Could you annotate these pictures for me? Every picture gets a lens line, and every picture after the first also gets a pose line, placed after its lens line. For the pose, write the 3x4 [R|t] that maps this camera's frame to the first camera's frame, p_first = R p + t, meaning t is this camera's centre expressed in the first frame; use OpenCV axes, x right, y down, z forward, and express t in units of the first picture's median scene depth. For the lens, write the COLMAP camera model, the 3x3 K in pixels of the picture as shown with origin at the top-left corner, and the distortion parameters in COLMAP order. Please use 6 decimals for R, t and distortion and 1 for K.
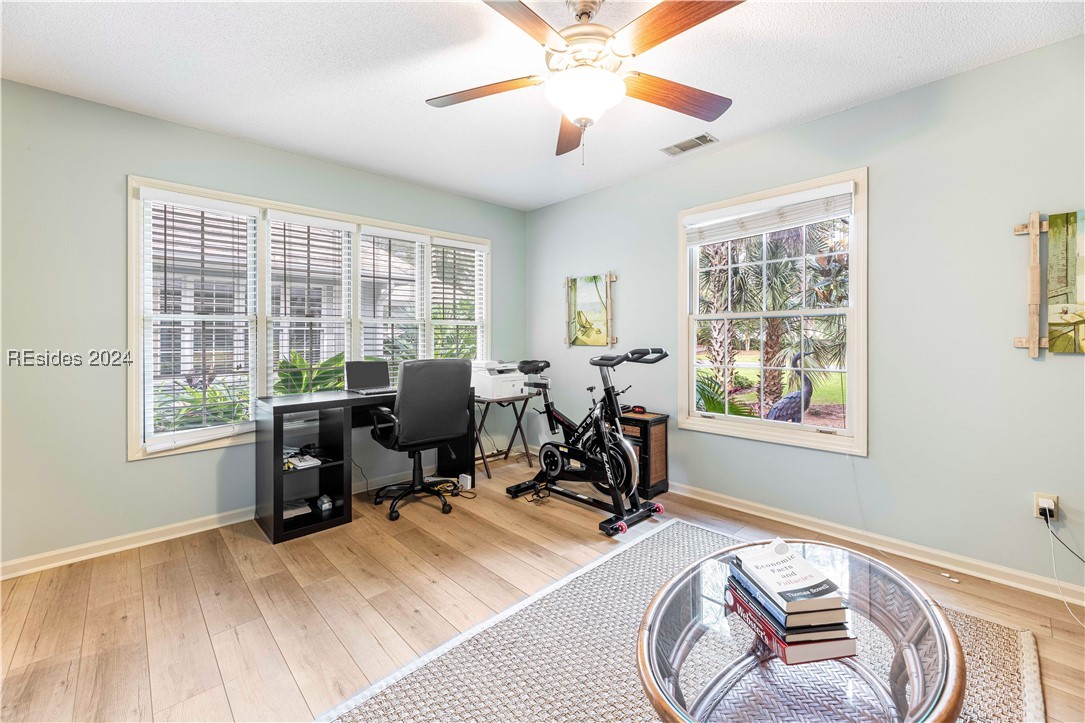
lens RADIAL K [[445.4, 0, 542.2], [0, 445.4, 338.6], [0, 0, 1]] dist [-0.001203, -0.000229]
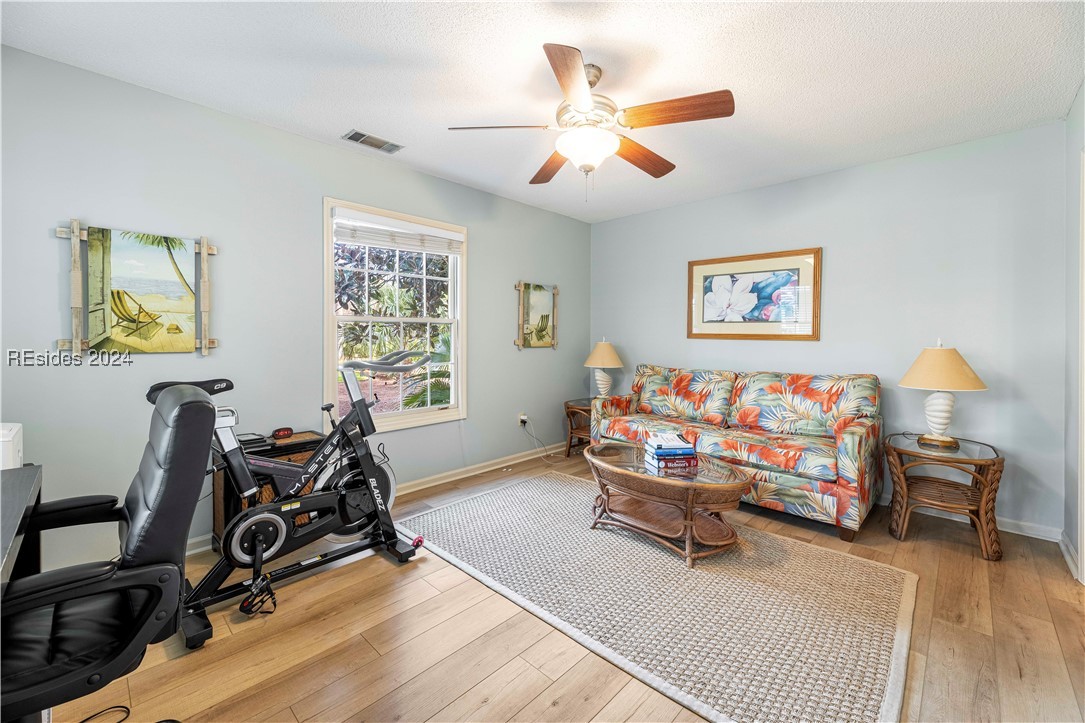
lens RADIAL K [[445.4, 0, 542.2], [0, 445.4, 338.6], [0, 0, 1]] dist [-0.001203, -0.000229]
pose [[-0.056559, 0.000855, 0.998399, -0.647254], [-0.000547, 0.999999, -0.000887, -0.003706], [-0.998399, -0.000596, -0.056559, 0.663876]]
